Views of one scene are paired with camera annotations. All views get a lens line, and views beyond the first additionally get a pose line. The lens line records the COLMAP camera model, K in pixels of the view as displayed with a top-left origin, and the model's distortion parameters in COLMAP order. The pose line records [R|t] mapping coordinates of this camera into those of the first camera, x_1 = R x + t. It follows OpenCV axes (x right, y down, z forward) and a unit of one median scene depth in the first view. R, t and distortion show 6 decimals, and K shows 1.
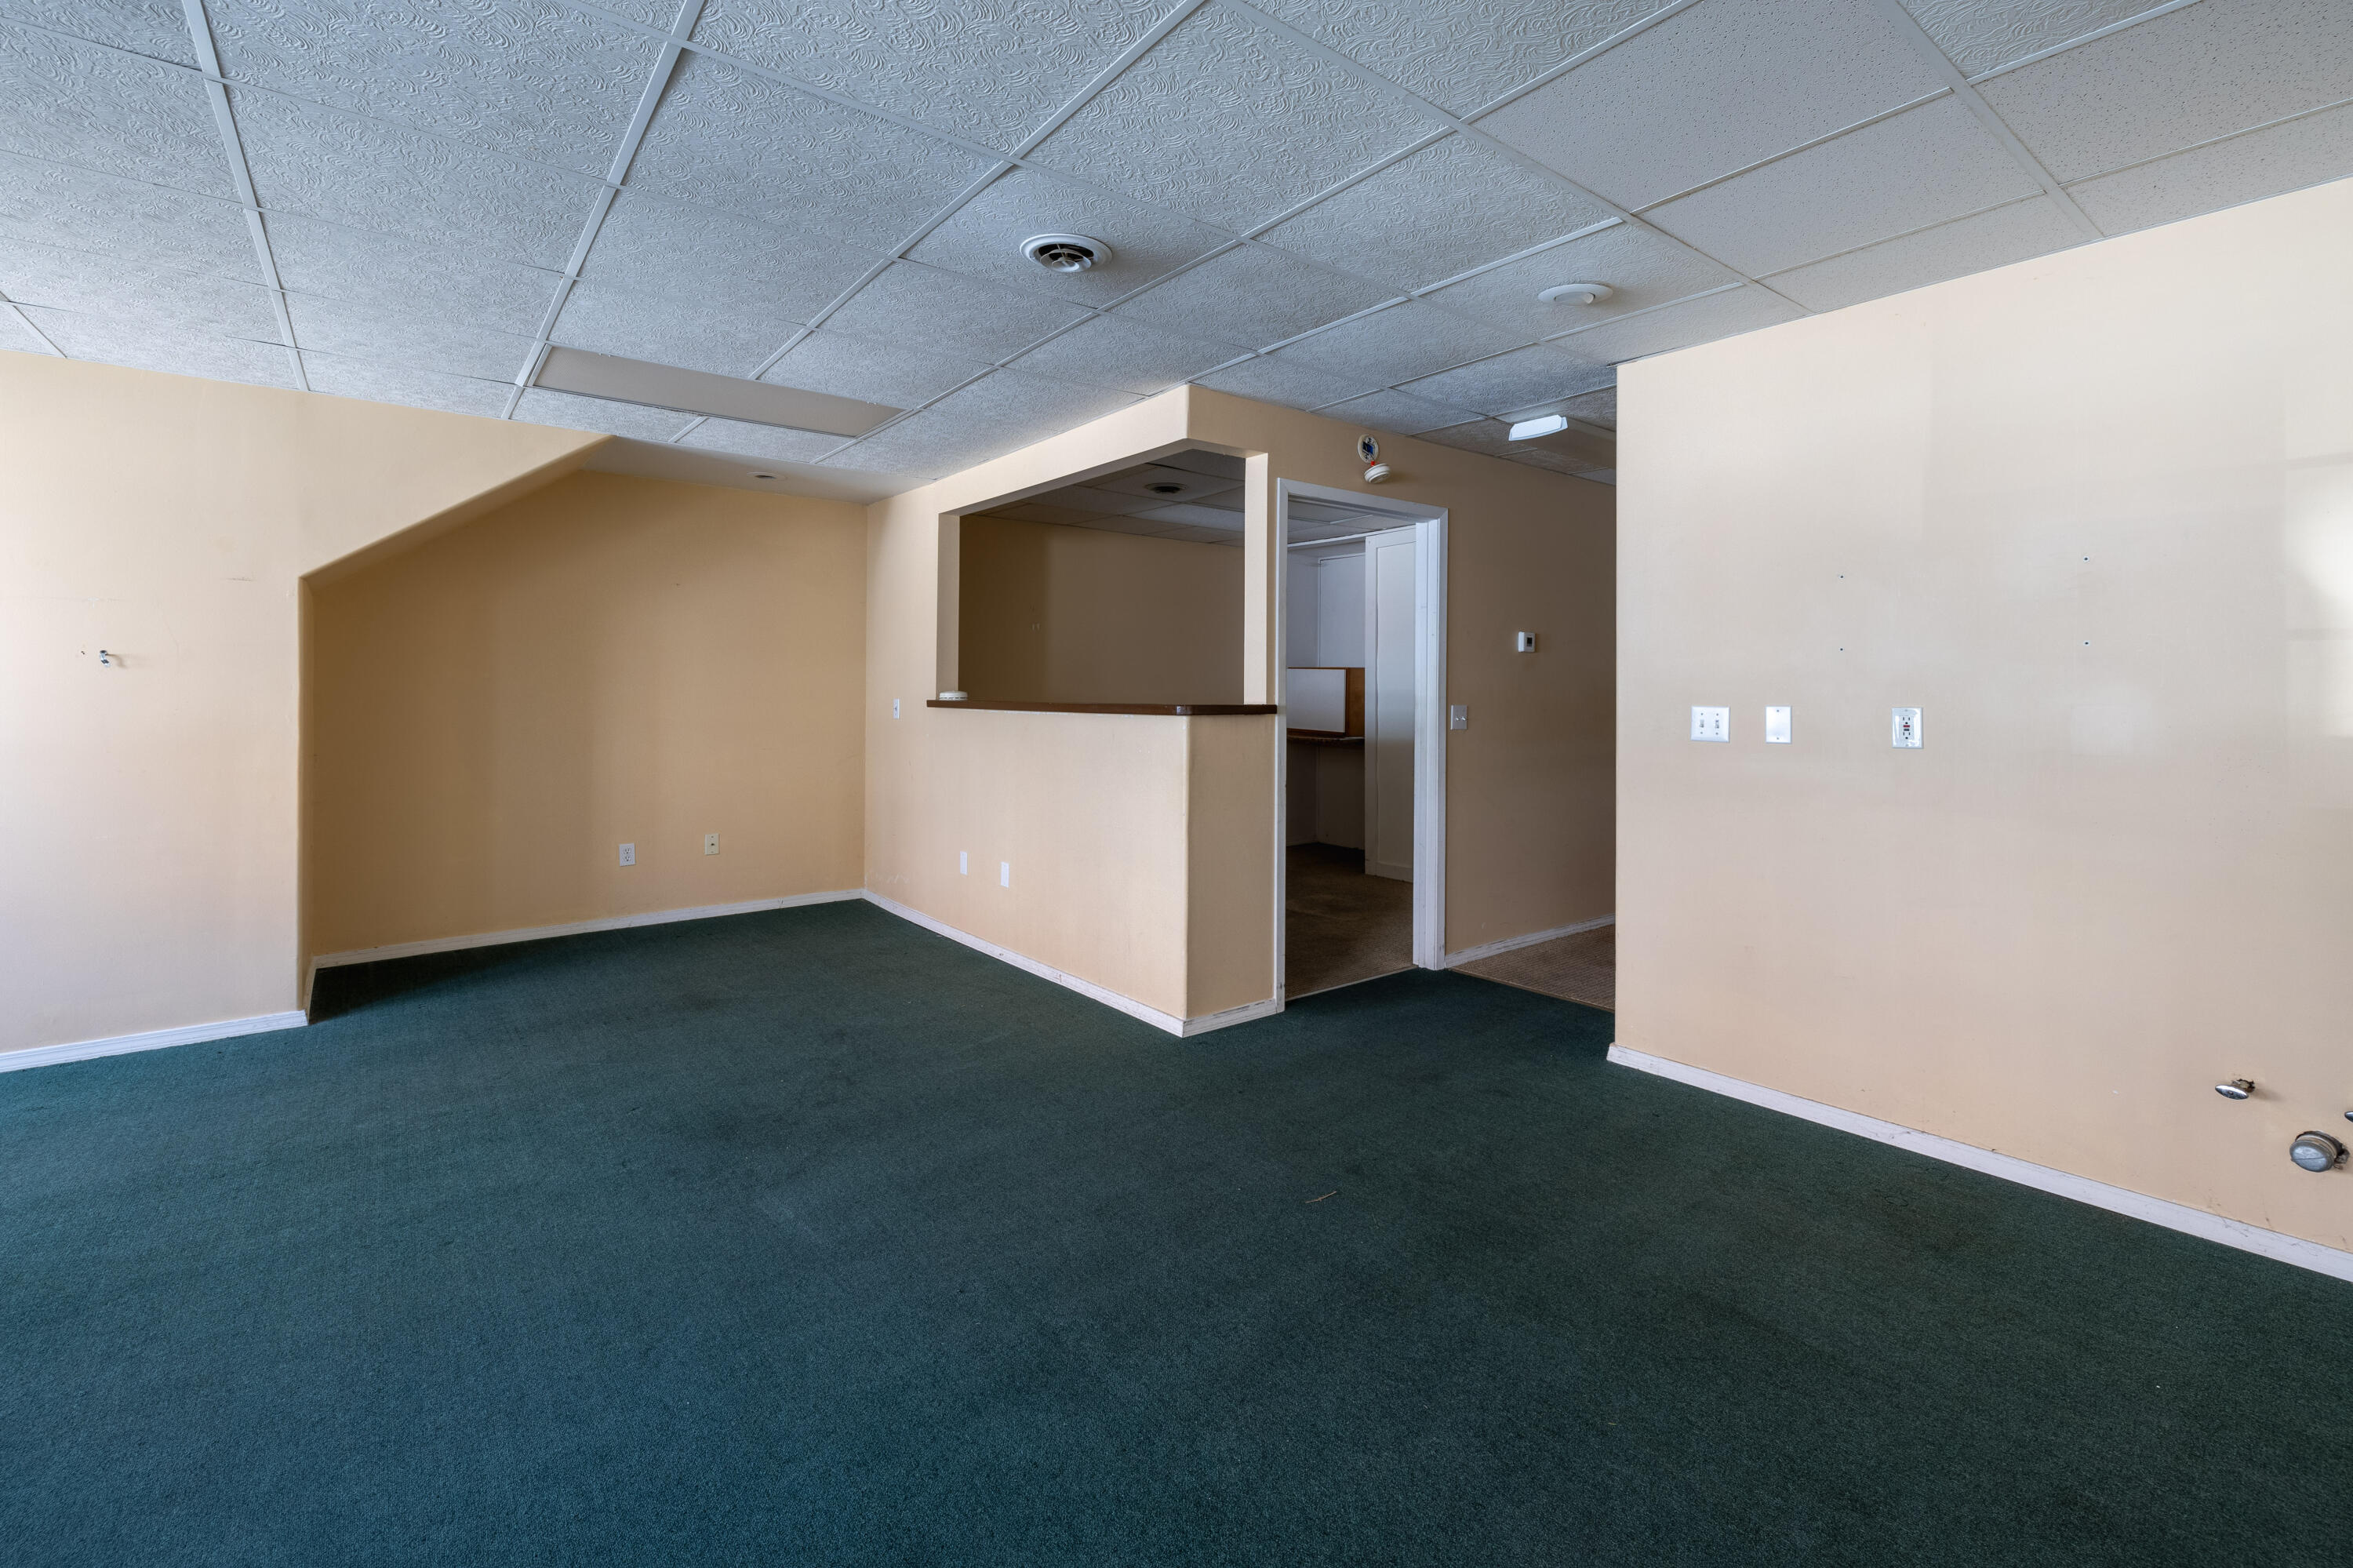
lens RADIAL K [[1015.7, 0, 1161.9], [0, 1015.7, 698.8], [0, 0, 1]] dist [0.000882, 0.000104]
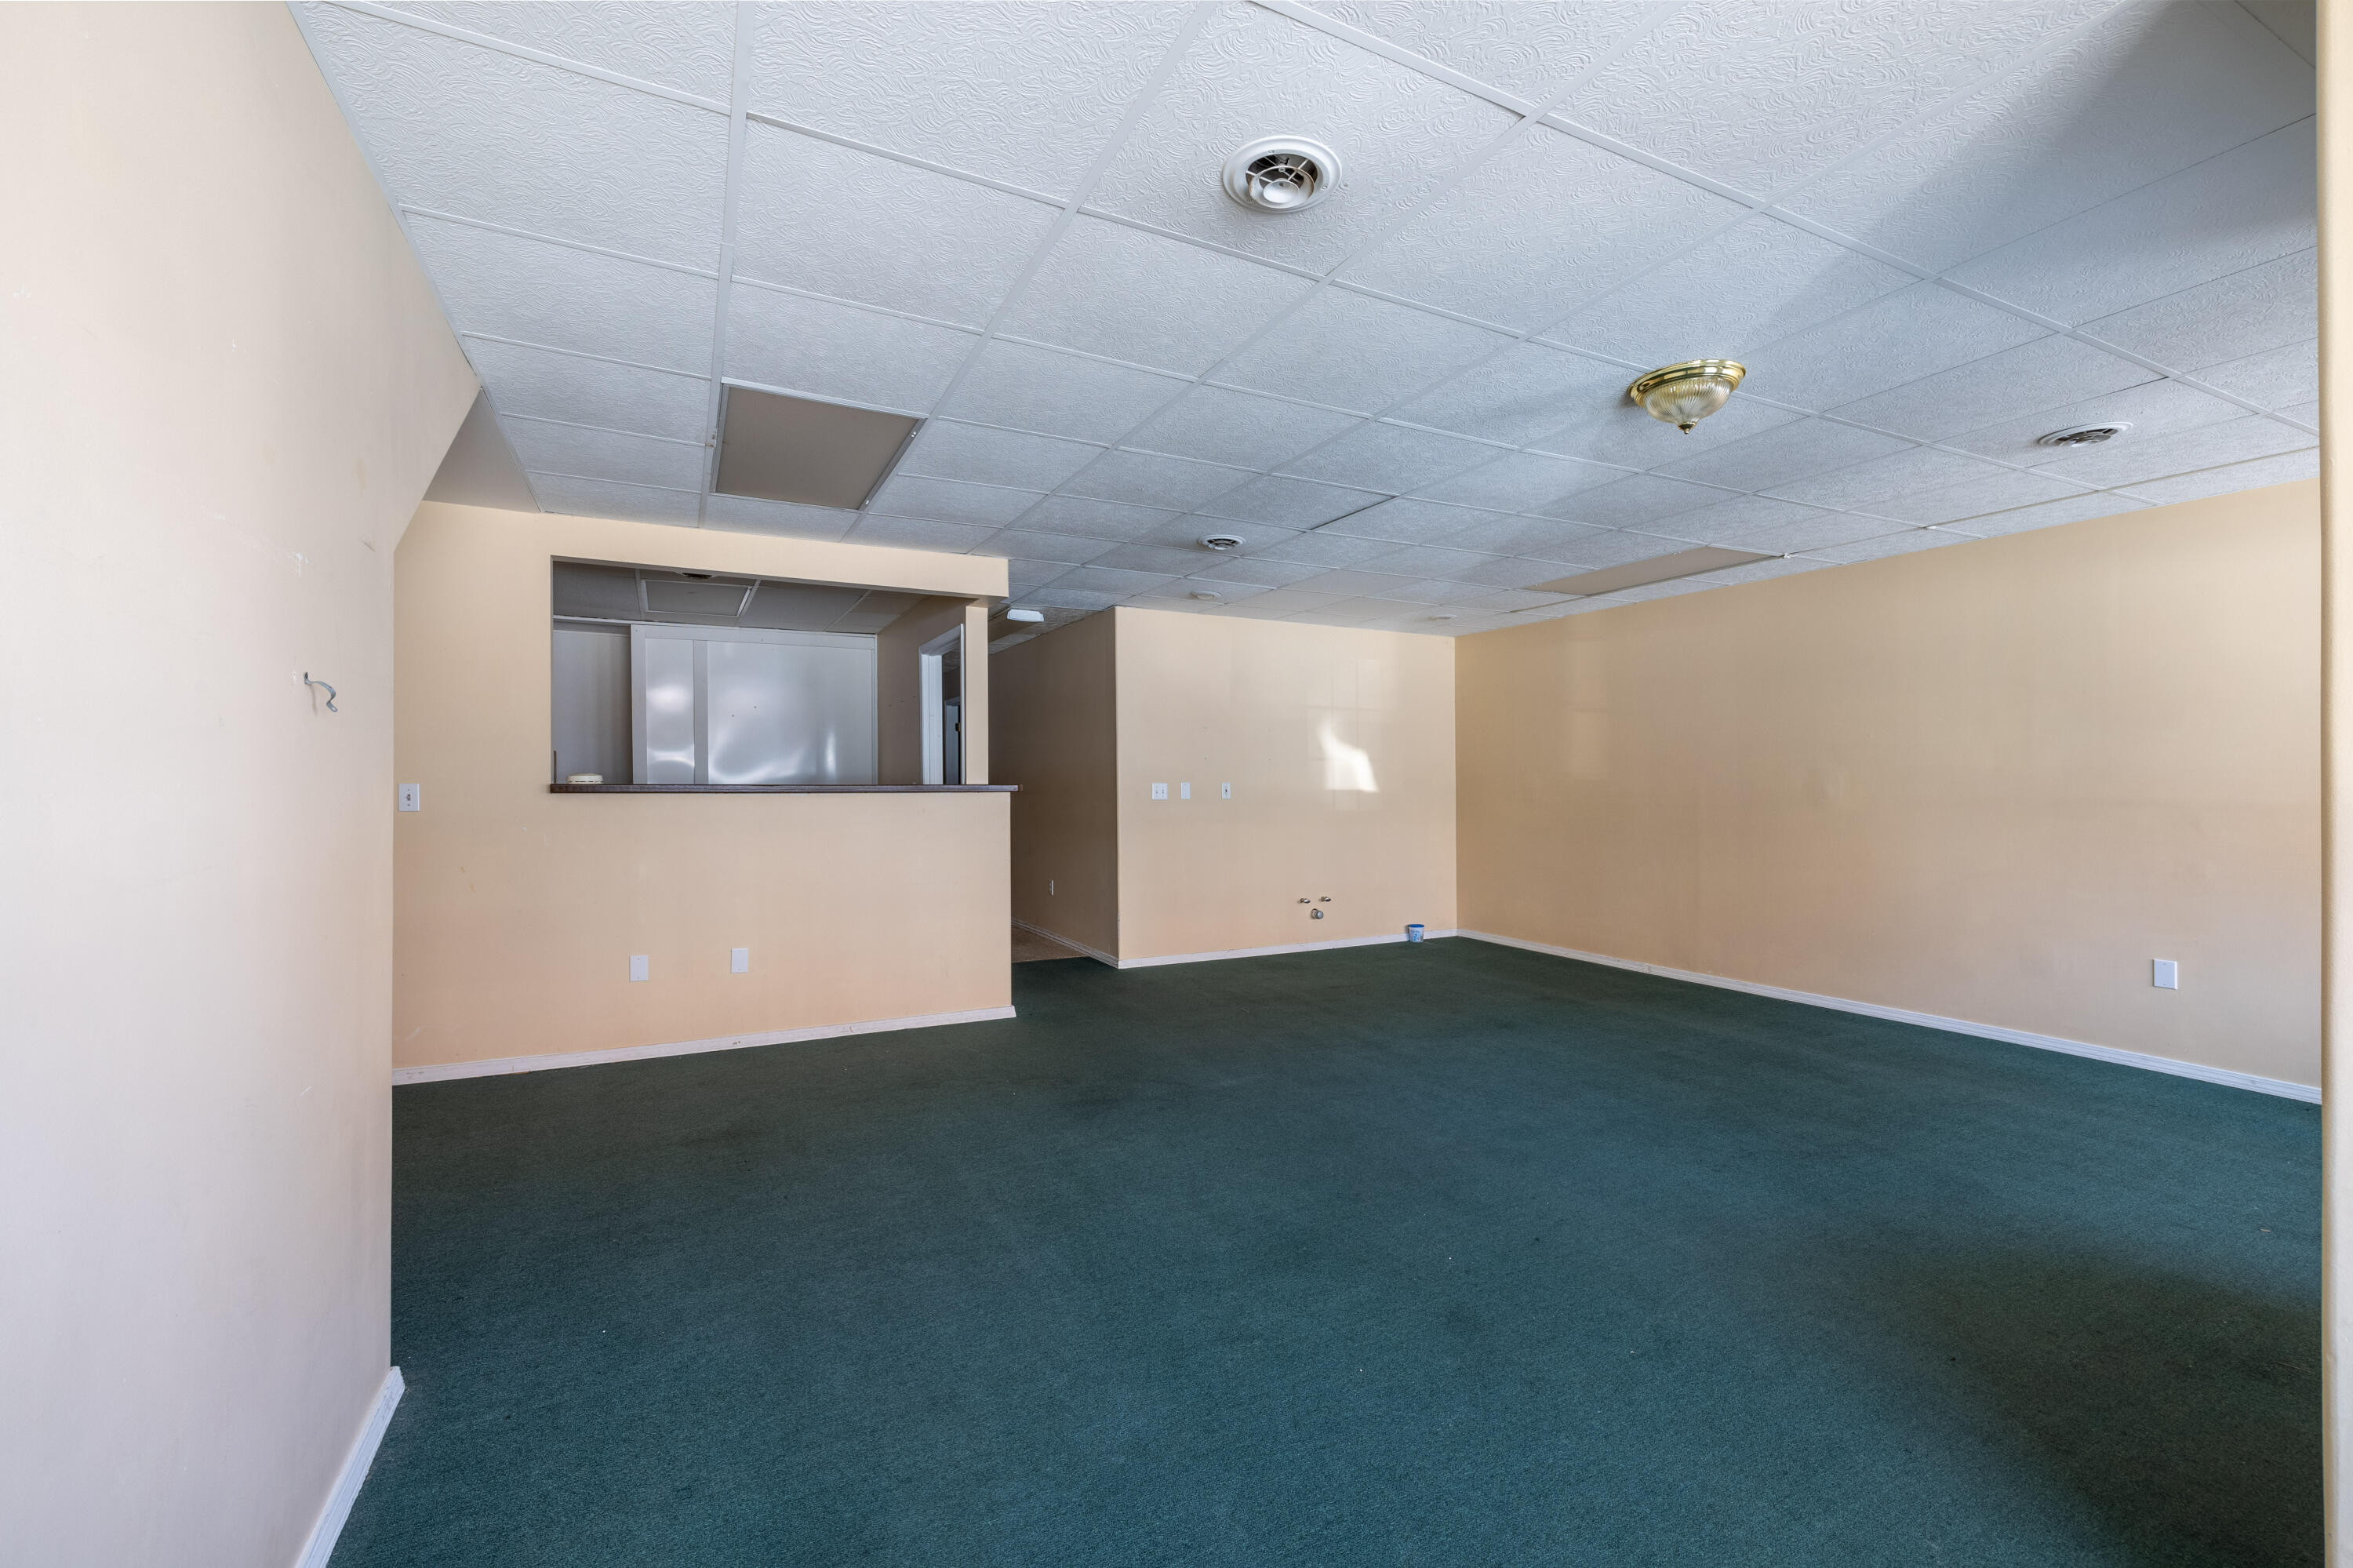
lens RADIAL K [[1015.7, 0, 1176.2], [0, 1015.7, 784.7], [0, 0, 1]] dist [0.000882, 0.000104]
pose [[0.178764, -0.000201, 0.983892, -1.541734], [0.011177, 0.999936, -0.001826, 0.014878], [-0.983828, 0.011324, 0.178755, 0.596558]]
